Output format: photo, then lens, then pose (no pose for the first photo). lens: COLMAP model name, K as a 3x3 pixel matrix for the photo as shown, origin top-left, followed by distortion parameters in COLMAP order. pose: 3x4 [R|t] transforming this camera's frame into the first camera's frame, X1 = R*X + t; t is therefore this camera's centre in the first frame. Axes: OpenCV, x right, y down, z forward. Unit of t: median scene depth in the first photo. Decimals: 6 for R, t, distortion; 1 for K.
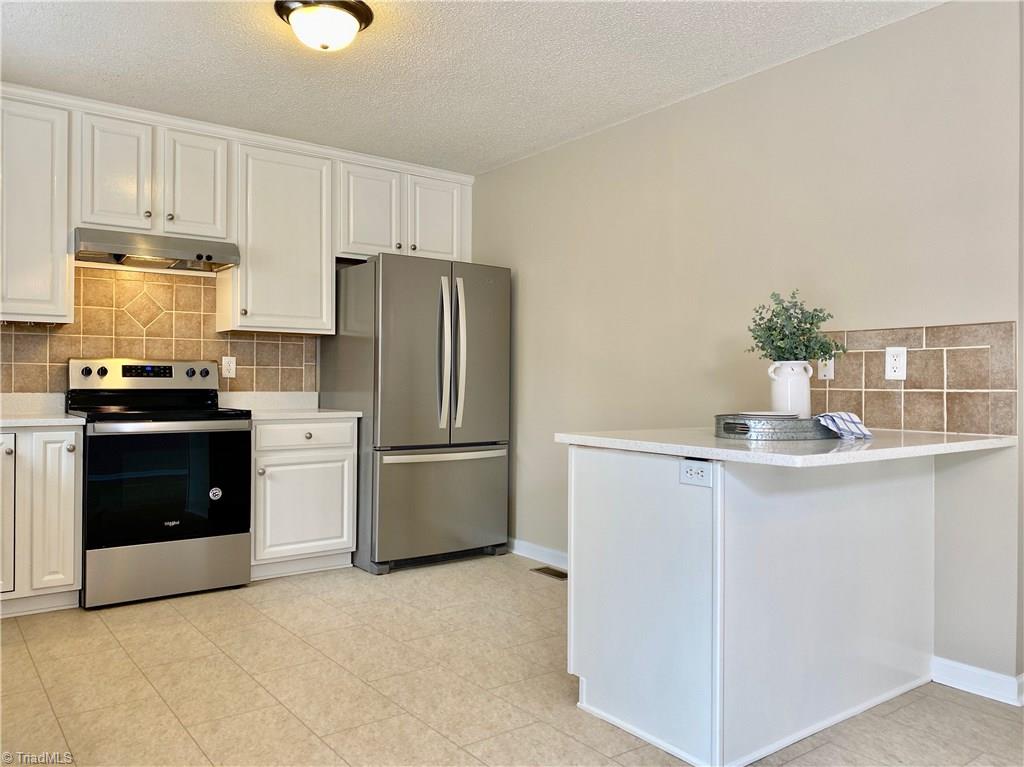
lens RADIAL K [[773.0, 0, 507.6], [0, 773.0, 380.4], [0, 0, 1]] dist [0.015286, -0.000682]
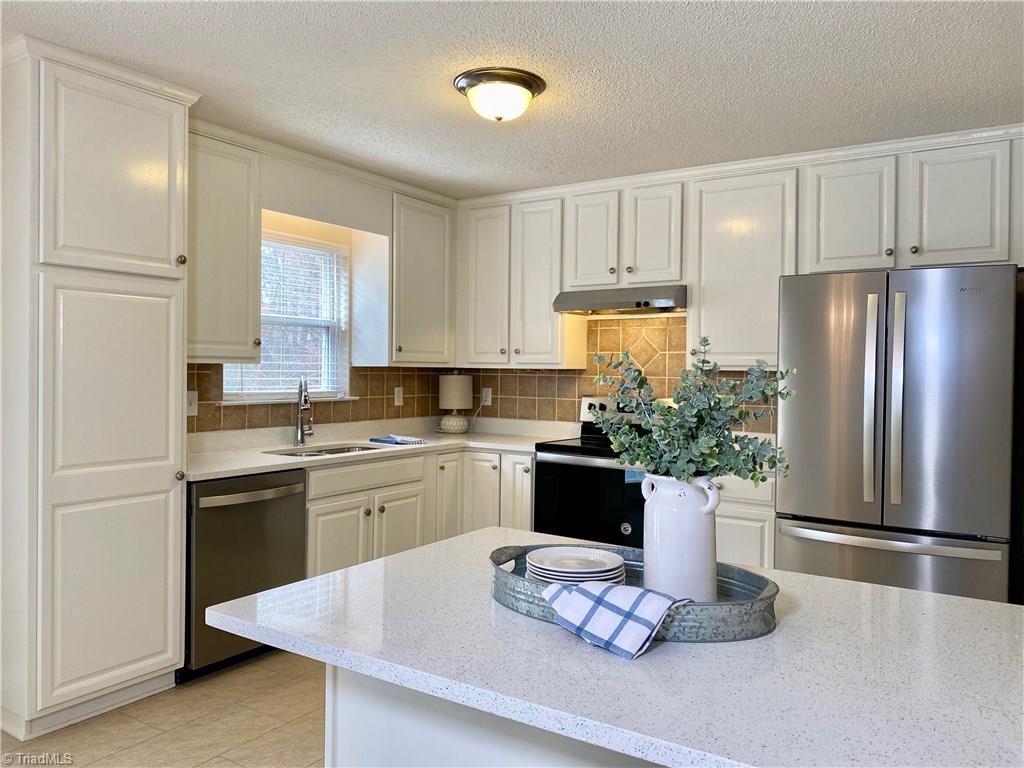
lens RADIAL K [[773.0, 0, 507.6], [0, 773.0, 380.9], [0, 0, 1]] dist [0.015286, -0.000682]
pose [[0.333597, 0.012230, -0.942636, 0.549489], [-0.012585, 0.999885, 0.008520, -0.060918], [0.942632, 0.009021, 0.333713, 0.479343]]
